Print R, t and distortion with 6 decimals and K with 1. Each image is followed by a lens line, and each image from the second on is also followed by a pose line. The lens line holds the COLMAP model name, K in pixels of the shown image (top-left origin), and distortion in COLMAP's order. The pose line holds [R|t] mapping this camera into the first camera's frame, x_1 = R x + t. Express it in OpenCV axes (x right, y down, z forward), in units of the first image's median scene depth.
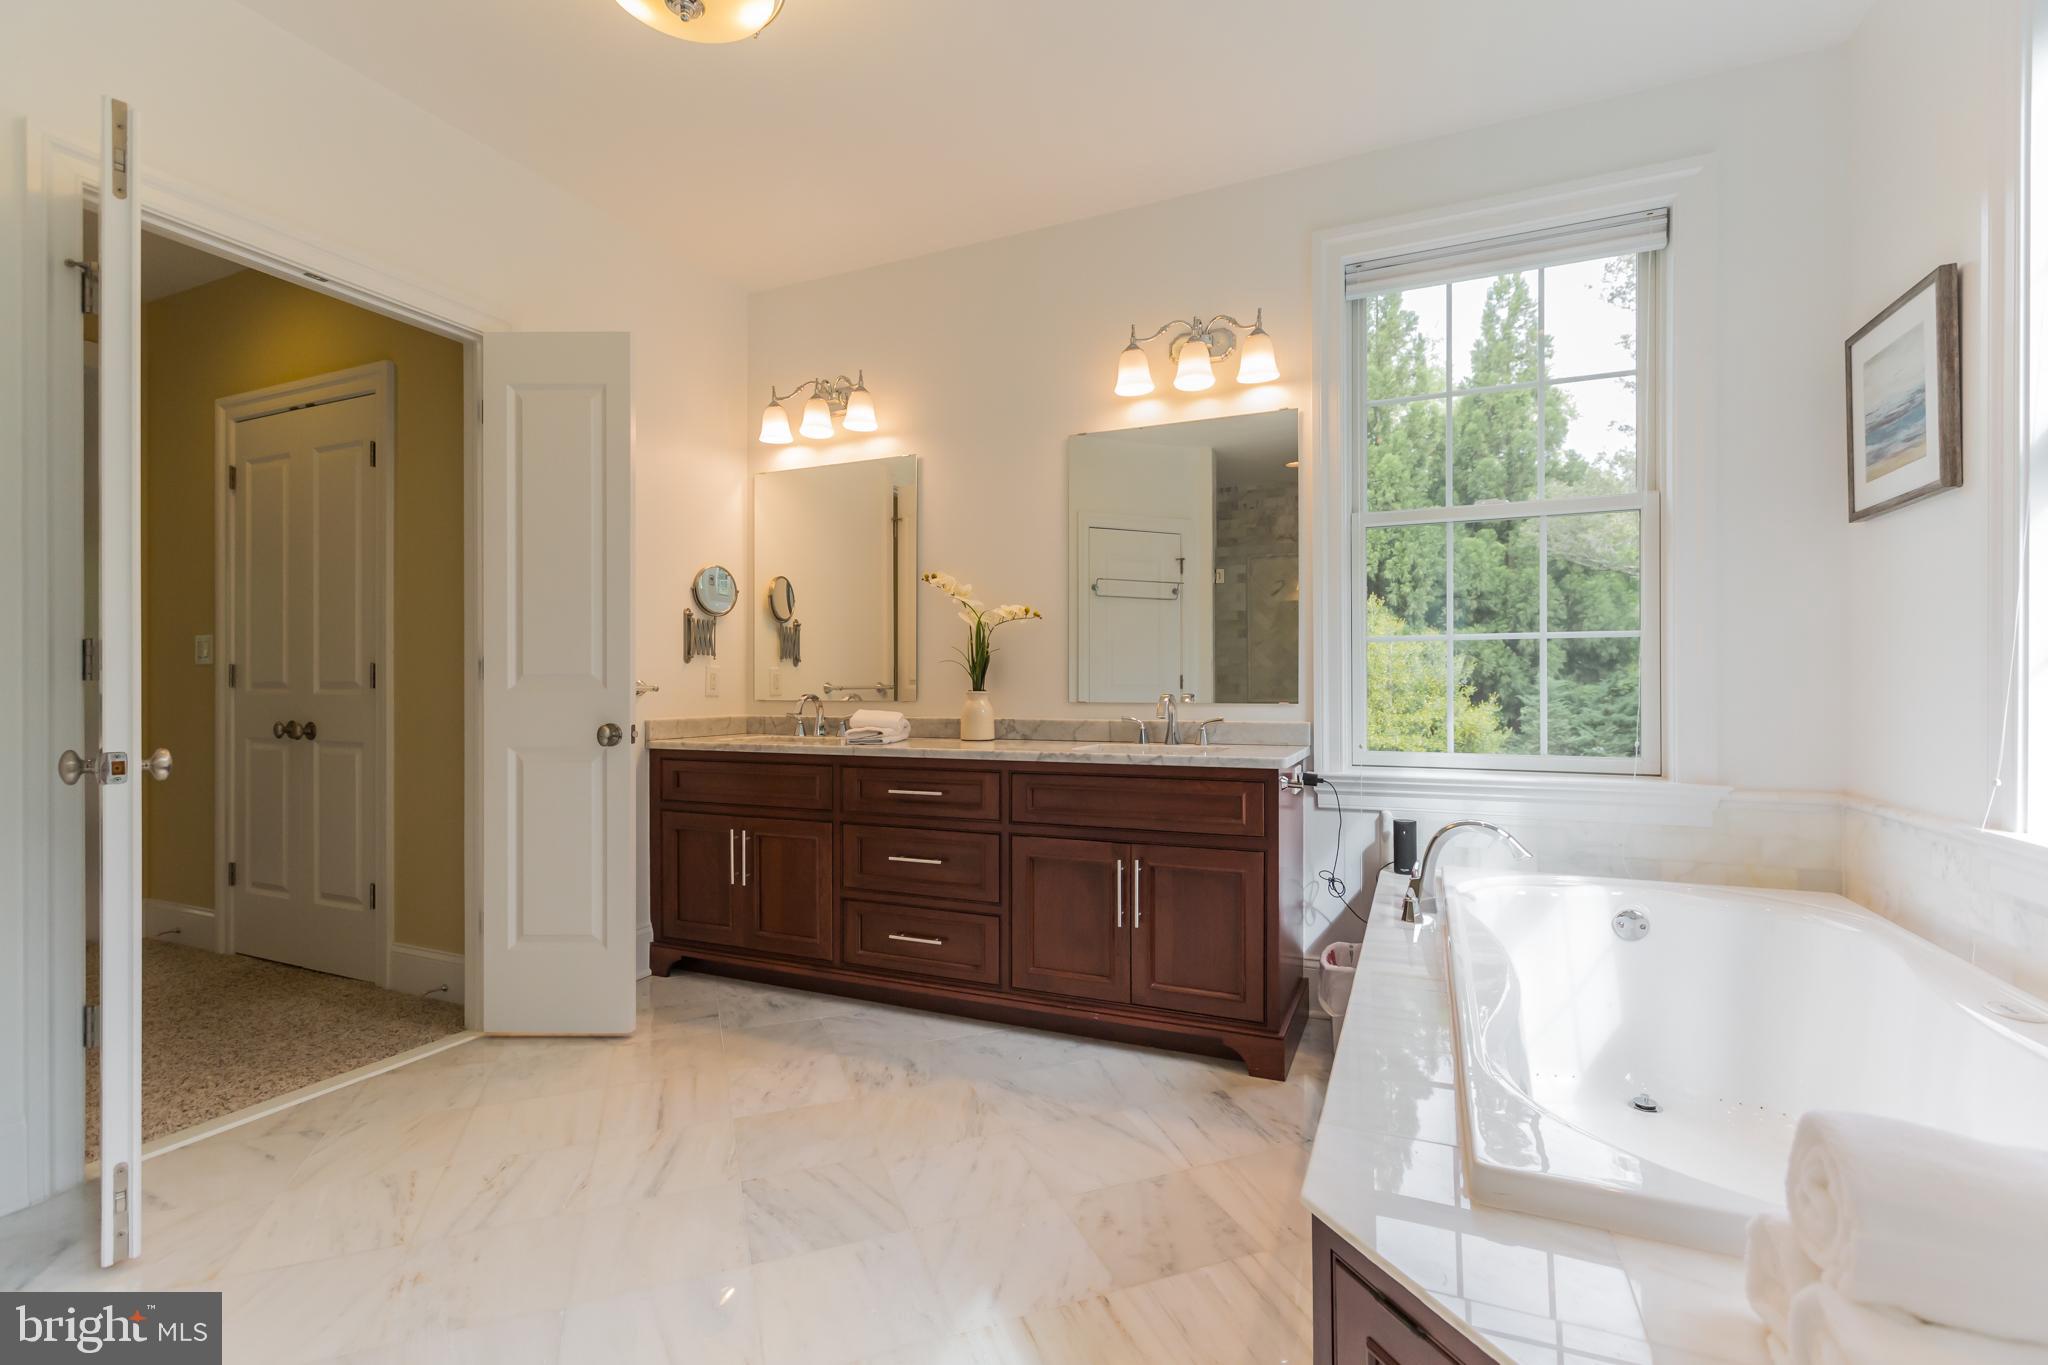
lens RADIAL K [[919.3, 0, 1018.6], [0, 919.3, 677.0], [0, 0, 1]] dist [-0.000647, -0.000054]
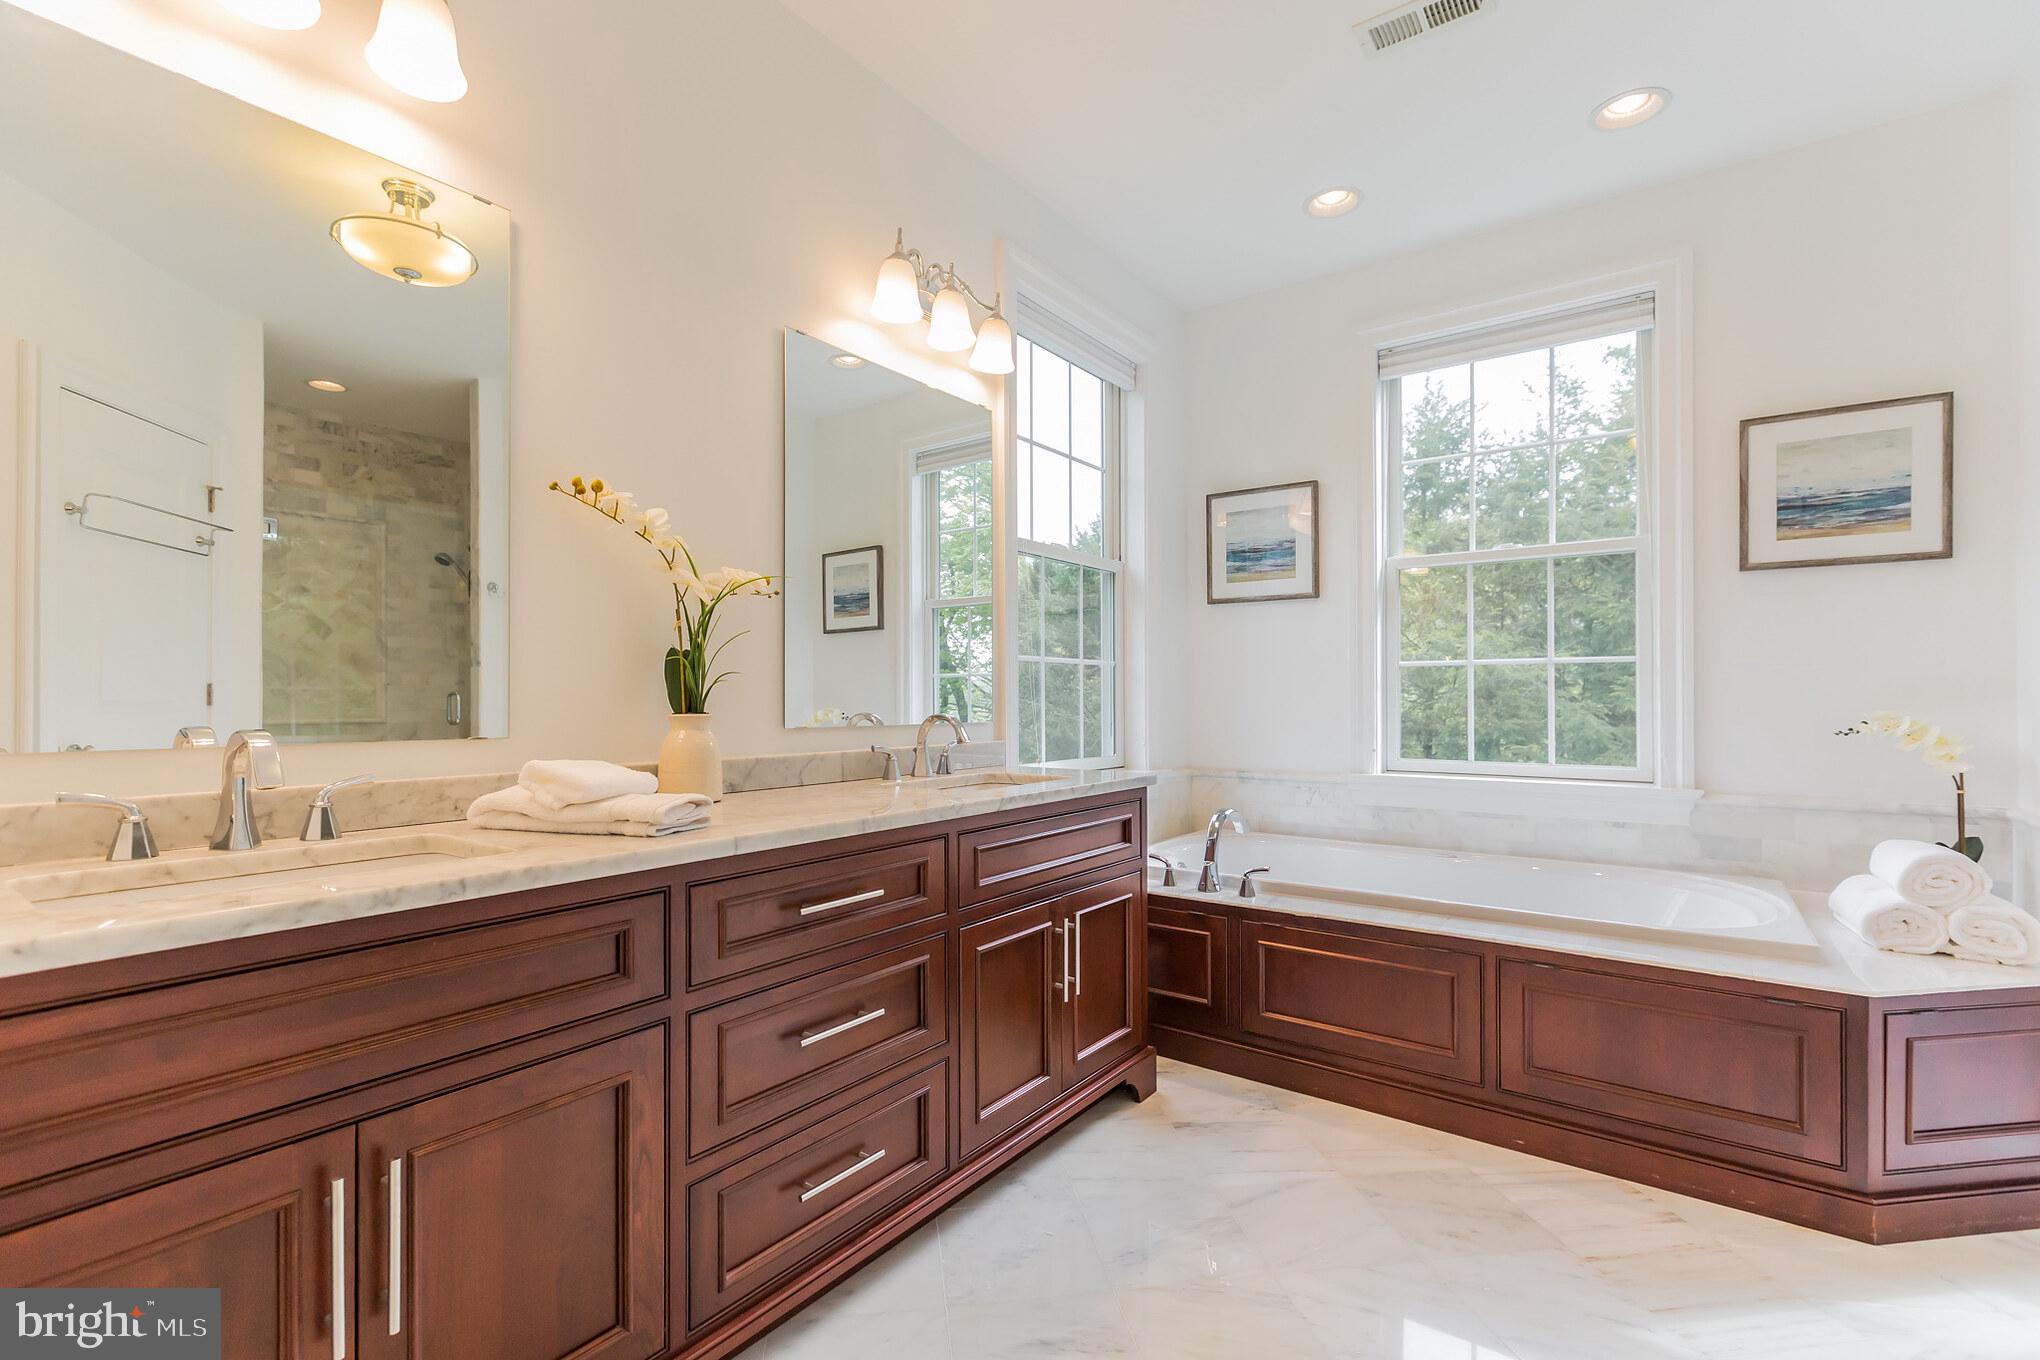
lens RADIAL K [[902.5, 0, 1019.2], [0, 902.5, 691.2], [0, 0, 1]] dist [-0.001981, -0.000202]
pose [[0.210208, 0.011422, 0.977590, -0.681286], [-0.009652, 0.999907, -0.009607, 0.007079], [-0.977609, -0.007416, 0.210299, 0.882601]]
